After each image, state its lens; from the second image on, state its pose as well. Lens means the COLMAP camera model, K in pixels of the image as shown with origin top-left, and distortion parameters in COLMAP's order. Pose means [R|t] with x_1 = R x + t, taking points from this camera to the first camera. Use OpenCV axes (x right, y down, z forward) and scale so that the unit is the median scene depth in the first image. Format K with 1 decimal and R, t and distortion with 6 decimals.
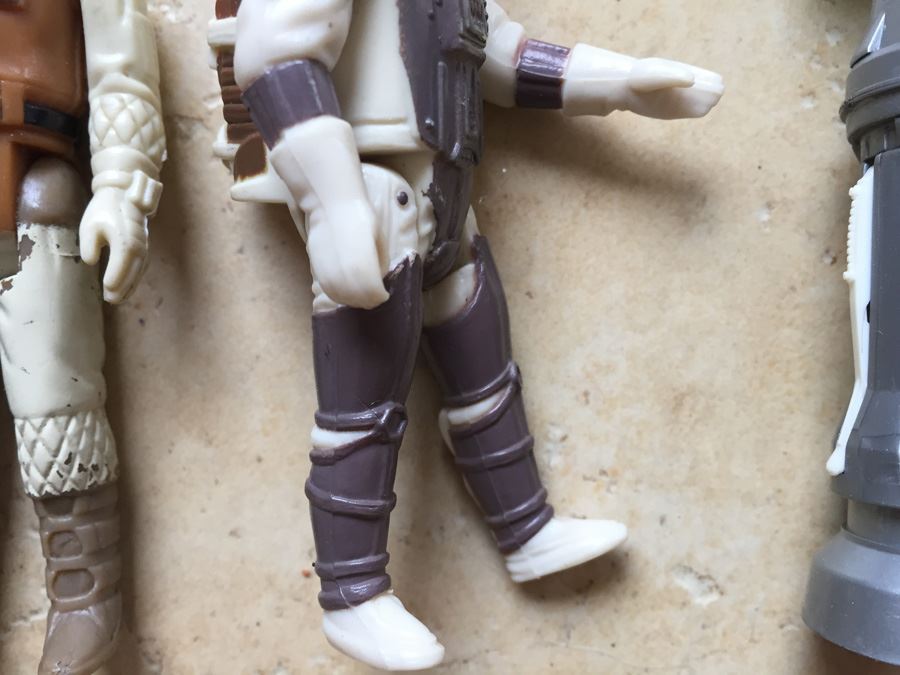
lens RADIAL K [[743.1, 0, 435.2], [0, 743.1, 343.9], [0, 0, 1]] dist [0.056665, -0.120710]
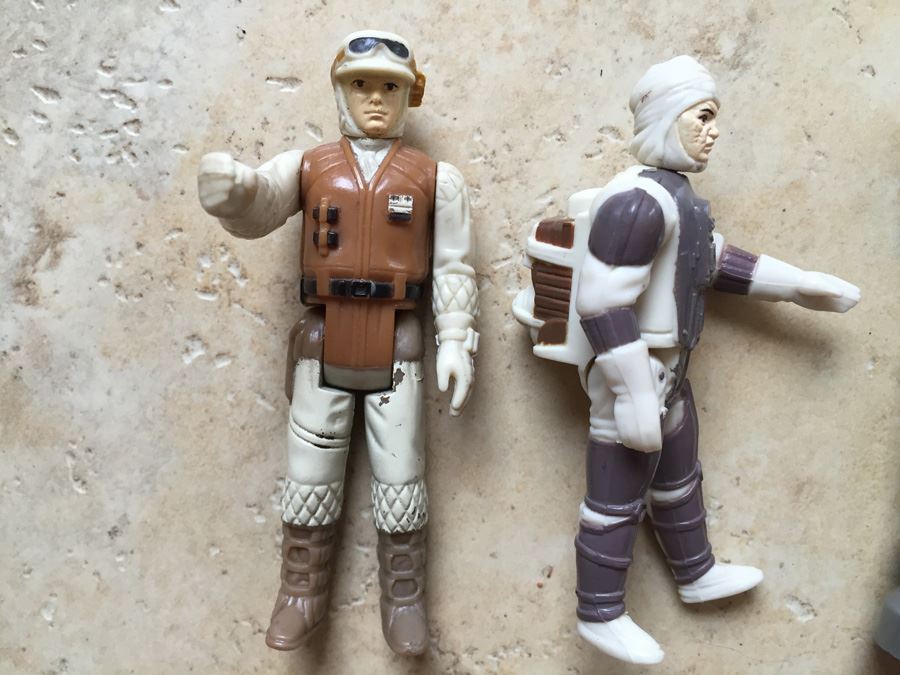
lens RADIAL K [[743.1, 0, 431.4], [0, 743.1, 327.9], [0, 0, 1]] dist [0.056665, -0.120710]
pose [[0.998030, 0.062736, -0.000713, -0.420603], [-0.062551, 0.995840, 0.066260, -0.290477], [0.004867, -0.066085, 0.997802, -0.457509]]
